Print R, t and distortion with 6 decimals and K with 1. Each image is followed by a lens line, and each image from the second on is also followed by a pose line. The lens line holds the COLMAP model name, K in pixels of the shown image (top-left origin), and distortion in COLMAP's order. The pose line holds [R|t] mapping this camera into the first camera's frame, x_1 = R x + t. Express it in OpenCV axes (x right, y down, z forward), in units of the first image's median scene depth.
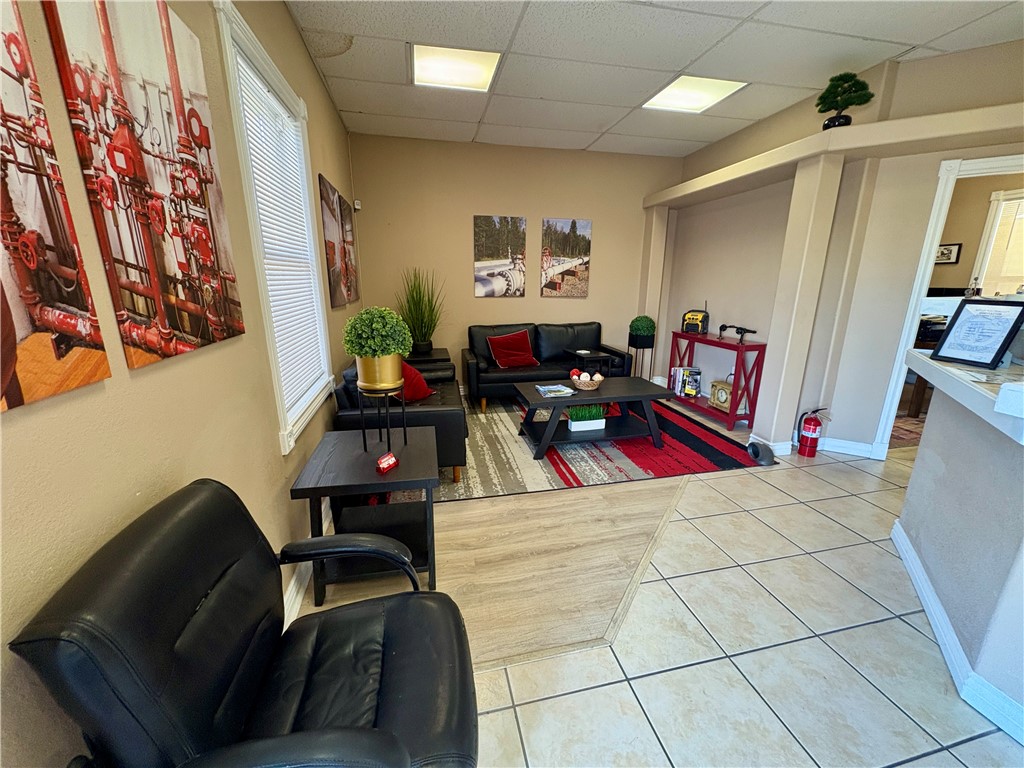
lens RADIAL K [[407.3, 0, 514.4], [0, 407.3, 382.0], [0, 0, 1]] dist [0.001089, 0.000158]
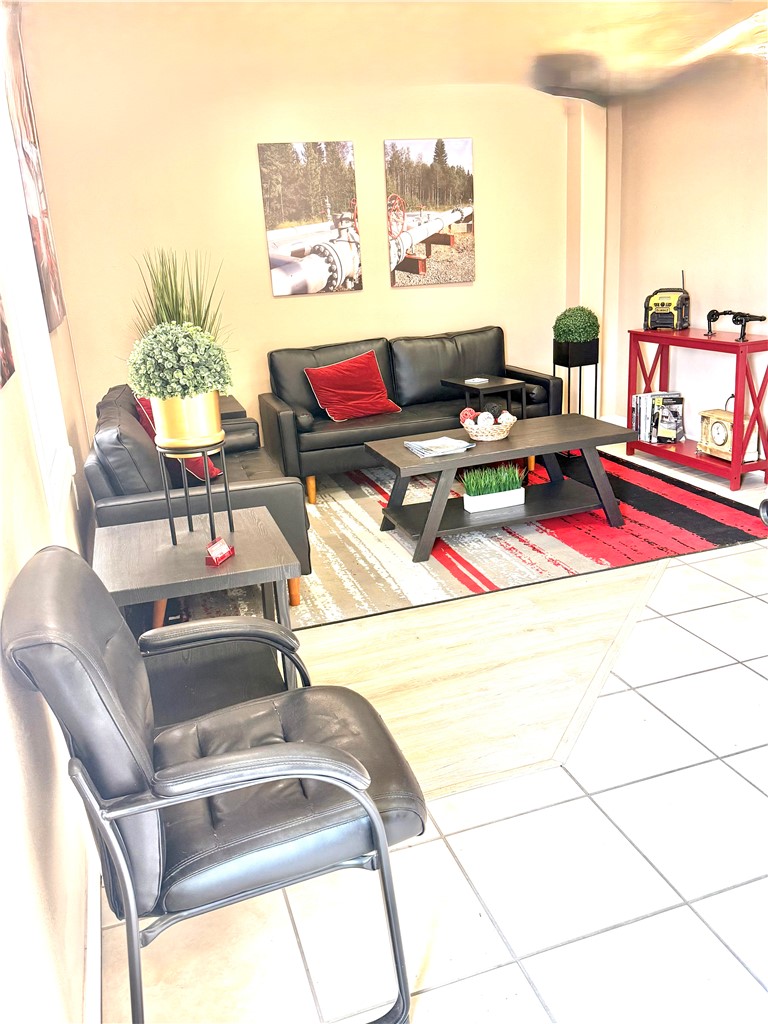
lens RADIAL K [[843.3, 0, 389.1], [0, 843.3, 513.5], [0, 0, 1]] dist [0.241616, -0.618174]
pose [[0.993244, -0.093522, 0.068697, -0.053575], [0.089887, 0.994475, 0.054223, 0.036617], [-0.073388, -0.047681, 0.996163, -0.193877]]
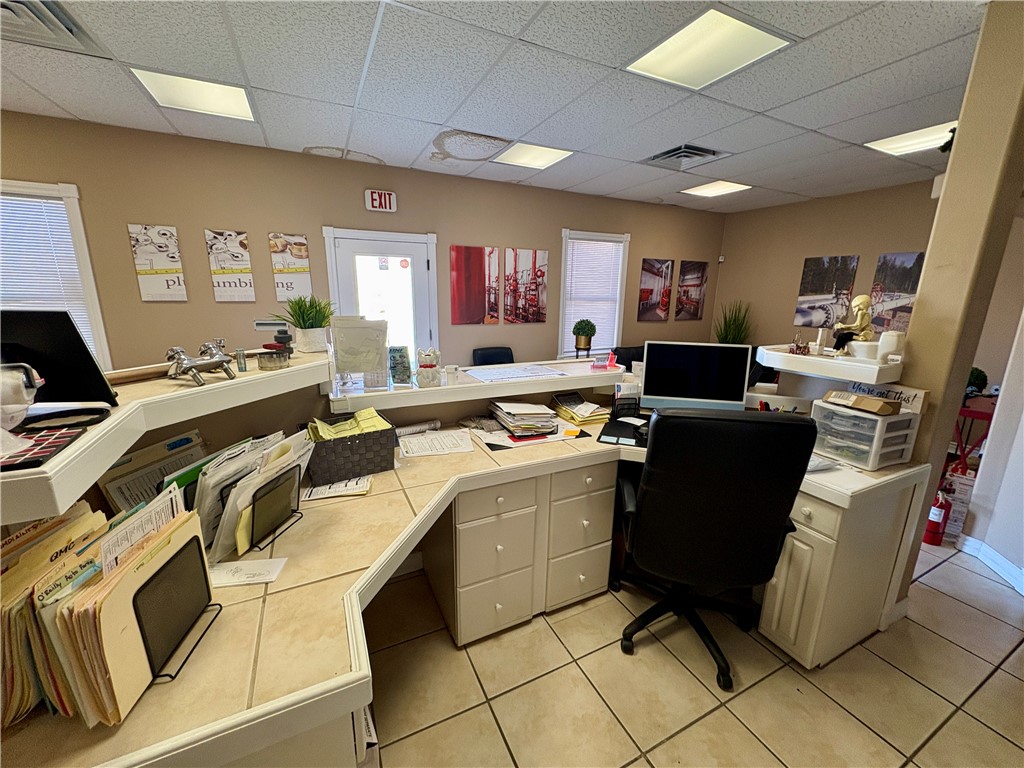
lens RADIAL K [[407.3, 0, 514.4], [0, 407.3, 382.0], [0, 0, 1]] dist [0.001089, 0.000158]
pose [[0.234322, 0.216284, -0.947794, 0.961010], [-0.253296, 0.954846, 0.155272, -0.034773], [0.938581, 0.203689, 0.278525, -0.059506]]
